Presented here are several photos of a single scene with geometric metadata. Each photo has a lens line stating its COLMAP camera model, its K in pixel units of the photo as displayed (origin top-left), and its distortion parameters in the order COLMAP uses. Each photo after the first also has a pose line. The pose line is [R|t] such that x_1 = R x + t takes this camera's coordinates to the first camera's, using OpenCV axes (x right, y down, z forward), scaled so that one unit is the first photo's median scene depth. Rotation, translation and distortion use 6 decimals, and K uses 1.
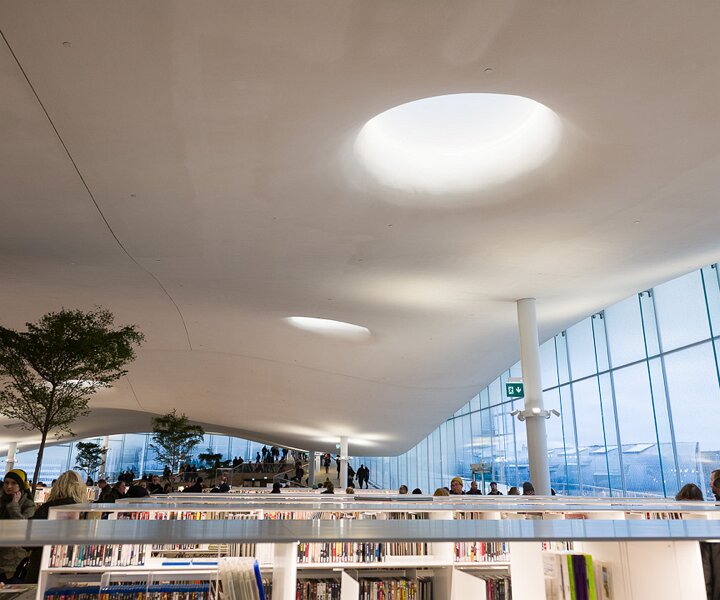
lens RADIAL K [[571.7, 0, 360.0], [0, 571.7, 300.0], [0, 0, 1]] dist [0.031658, -0.071863]
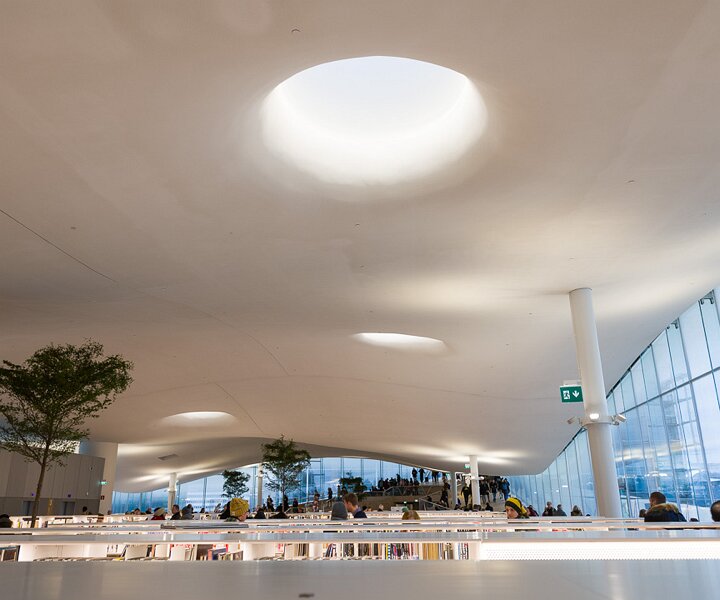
lens RADIAL K [[584.7, 0, 360.0], [0, 584.7, 300.0], [0, 0, 1]] dist [0.005176, 0.003037]
pose [[0.968940, -0.101056, -0.225704, 0.095610], [0.094550, 0.994737, -0.039481, 0.010338], [0.228506, 0.016914, 0.973396, 0.031360]]
